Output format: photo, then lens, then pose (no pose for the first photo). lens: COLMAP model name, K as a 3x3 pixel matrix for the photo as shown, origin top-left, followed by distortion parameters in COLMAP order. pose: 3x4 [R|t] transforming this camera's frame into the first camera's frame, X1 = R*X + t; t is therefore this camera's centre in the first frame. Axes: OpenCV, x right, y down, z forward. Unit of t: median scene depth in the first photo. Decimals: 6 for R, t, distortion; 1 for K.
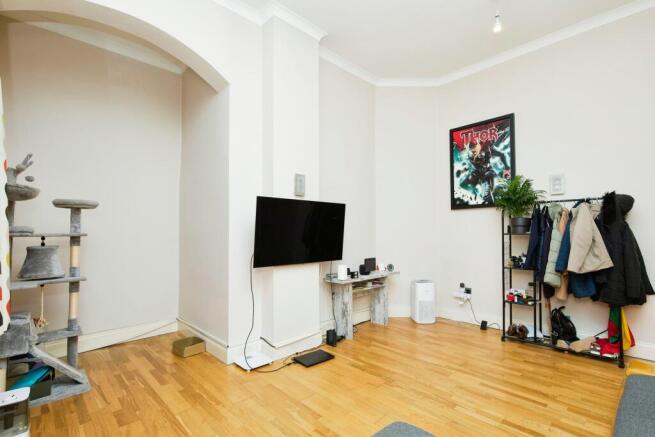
lens RADIAL K [[302.6, 0, 337.9], [0, 302.6, 224.7], [0, 0, 1]] dist [0.003236, 0.000227]
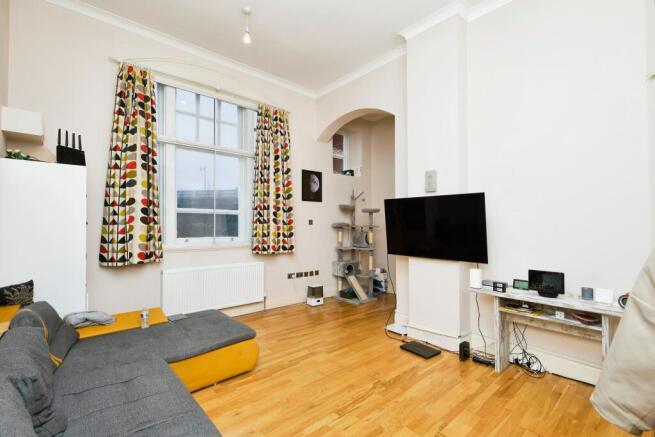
lens RADIAL K [[302.6, 0, 327.0], [0, 302.6, 217.5], [0, 0, 1]] dist [0.003236, 0.000227]
pose [[-0.047276, -0.010851, -0.998823, 1.084048], [0.025982, 0.999589, -0.012089, -0.006438], [0.998544, -0.026523, -0.046975, 0.828805]]
